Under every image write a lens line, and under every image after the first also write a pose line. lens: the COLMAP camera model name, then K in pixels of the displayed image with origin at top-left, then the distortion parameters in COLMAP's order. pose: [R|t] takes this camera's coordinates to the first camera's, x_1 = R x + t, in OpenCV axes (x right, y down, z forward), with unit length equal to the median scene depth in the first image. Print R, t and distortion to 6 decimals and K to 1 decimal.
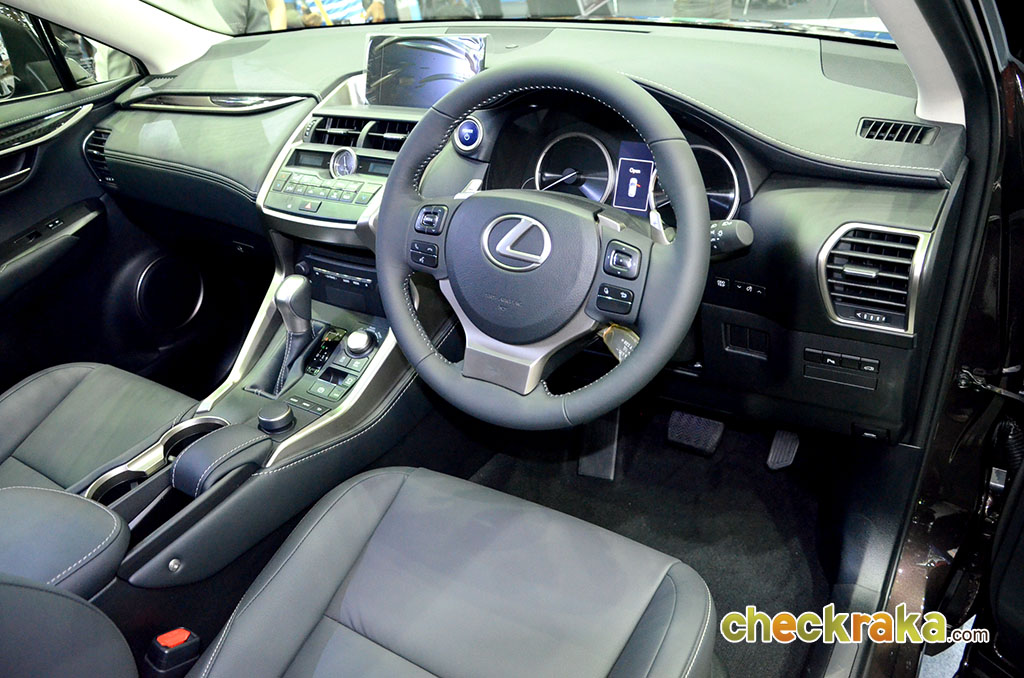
lens RADIAL K [[795.4, 0, 512.0], [0, 795.4, 339.0], [0, 0, 1]] dist [-0.147536, 0.091269]
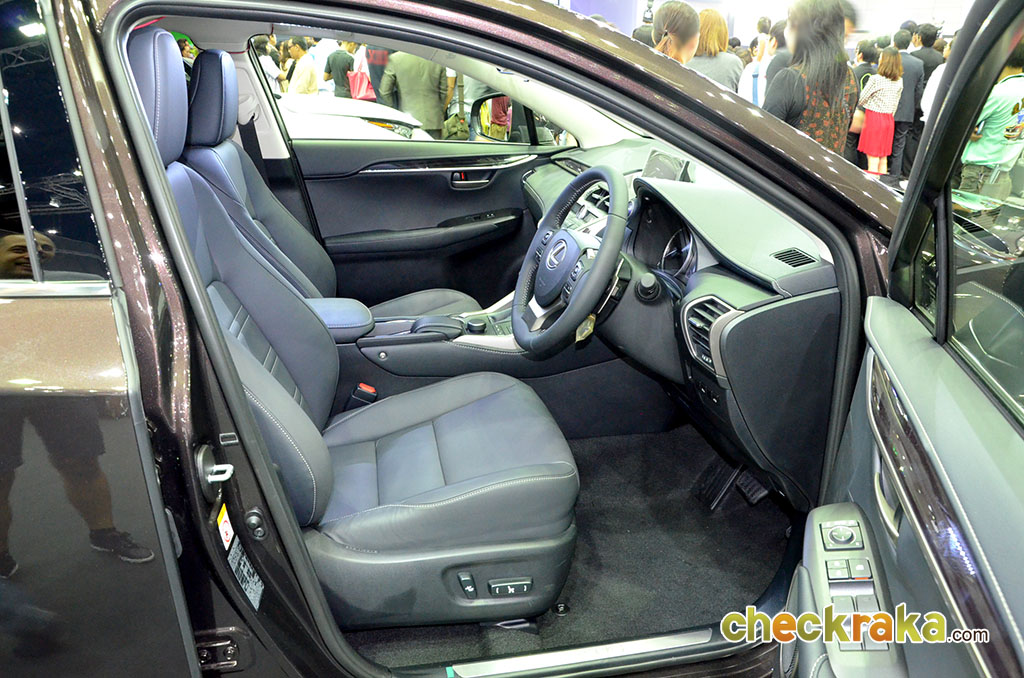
lens RADIAL K [[795.4, 0, 512.0], [0, 795.4, 339.0], [0, 0, 1]] dist [-0.147536, 0.091269]
pose [[0.671669, 0.332049, -0.662272, 0.848541], [-0.421719, 0.906333, 0.026713, 0.038965], [0.609109, 0.261350, 0.748788, -0.270806]]
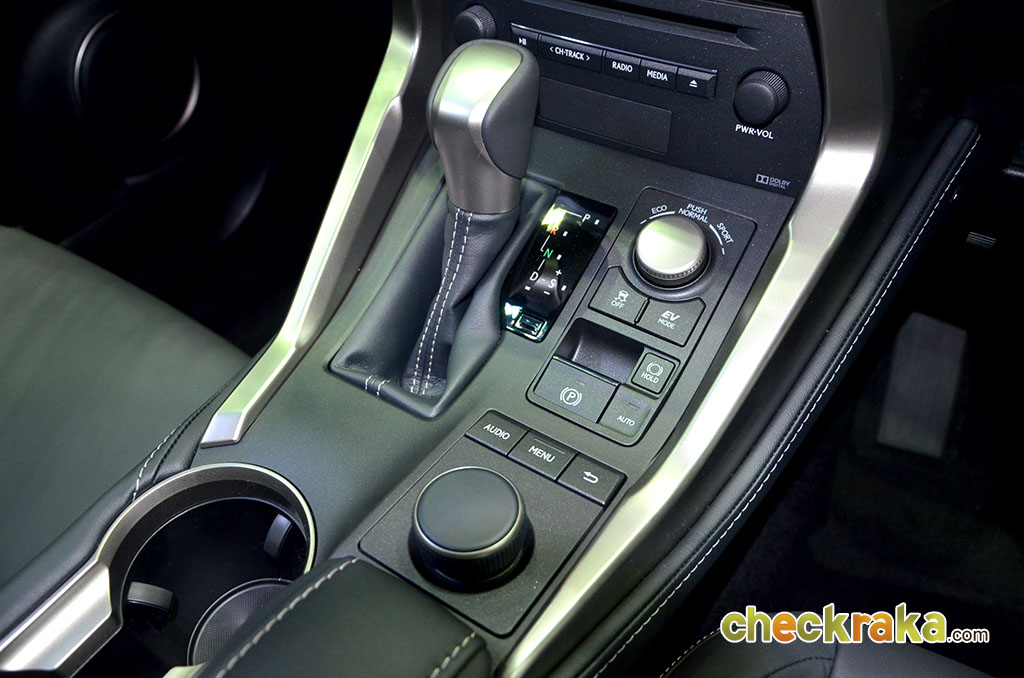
lens RADIAL K [[795.4, 0, 512.0], [0, 795.4, 339.0], [0, 0, 1]] dist [-0.147536, 0.091269]
pose [[0.999099, 0.041962, 0.006306, -0.245389], [-0.042219, 0.968087, 0.247034, -0.038813], [0.004261, -0.247077, 0.968986, 0.611778]]
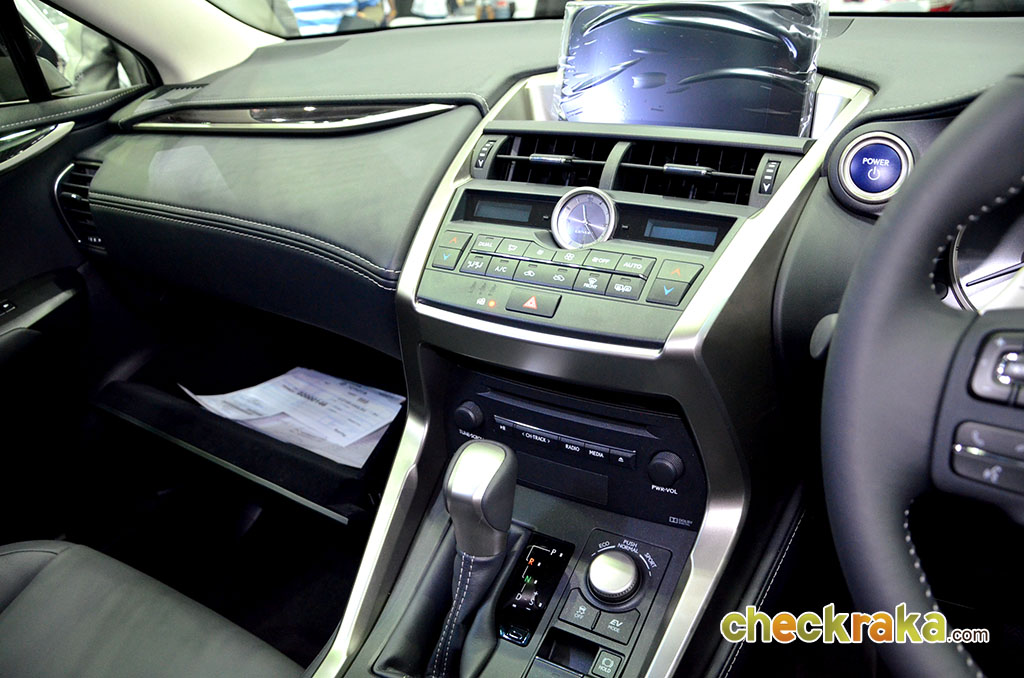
lens RADIAL K [[783.6, 0, 512.0], [0, 783.6, 339.0], [0, 0, 1]] dist [-0.169682, 0.111666]
pose [[0.999021, 0.011685, 0.042672, -0.260494], [-0.007887, 0.996080, -0.088103, -0.094925], [-0.043535, 0.087680, 0.995197, 0.474047]]
